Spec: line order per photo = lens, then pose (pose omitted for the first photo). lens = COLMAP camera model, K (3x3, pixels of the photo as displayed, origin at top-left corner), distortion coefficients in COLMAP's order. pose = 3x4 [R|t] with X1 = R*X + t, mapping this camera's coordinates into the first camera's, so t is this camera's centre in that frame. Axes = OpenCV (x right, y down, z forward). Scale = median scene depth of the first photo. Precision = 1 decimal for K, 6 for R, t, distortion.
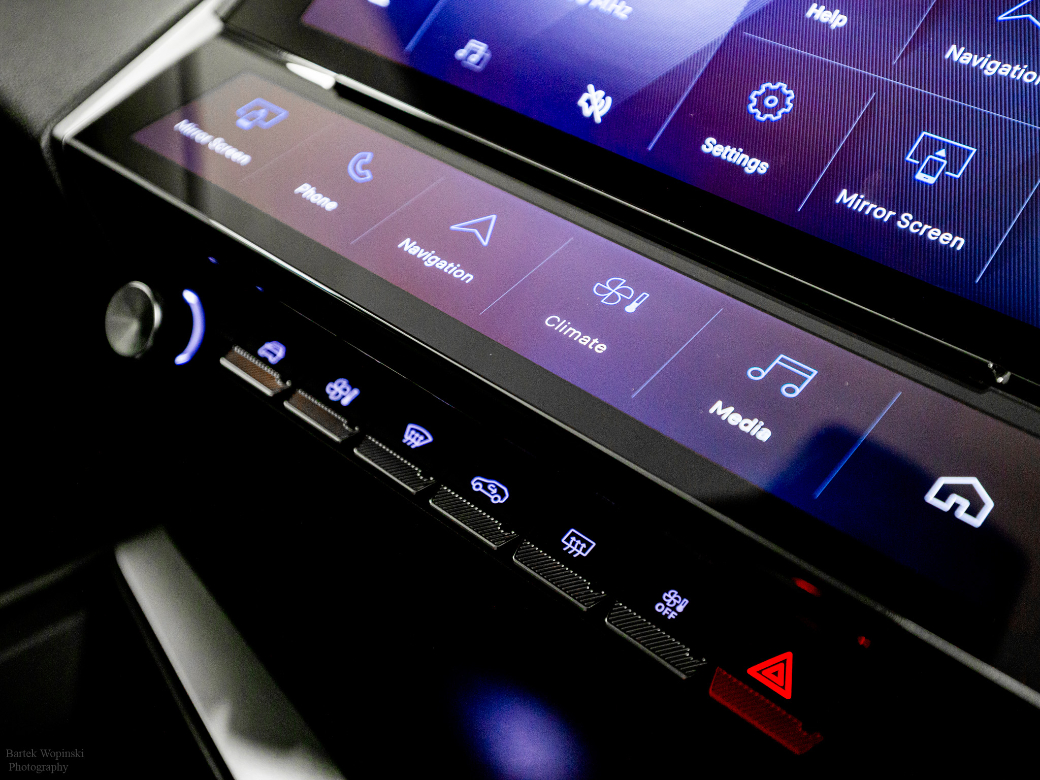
lens RADIAL K [[1122.0, 0, 520.0], [0, 1122.0, 390.0], [0, 0, 1]] dist [0.048199, 0.006614]
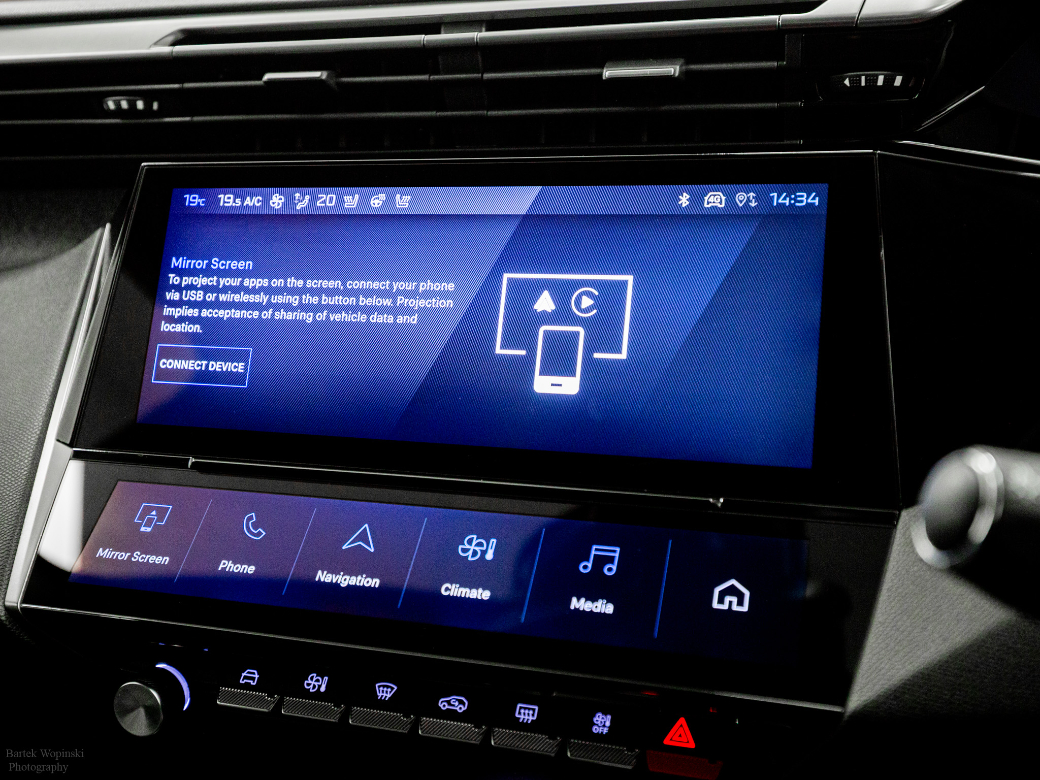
lens RADIAL K [[1143.3, 0, 527.8], [0, 1143.3, 385.3], [0, 0, 1]] dist [0.069459, 0.006568]
pose [[0.878106, -0.442143, 0.182862, -0.033302], [0.436938, 0.896757, 0.070089, -0.353747], [-0.194972, 0.018354, 0.980637, -0.488342]]
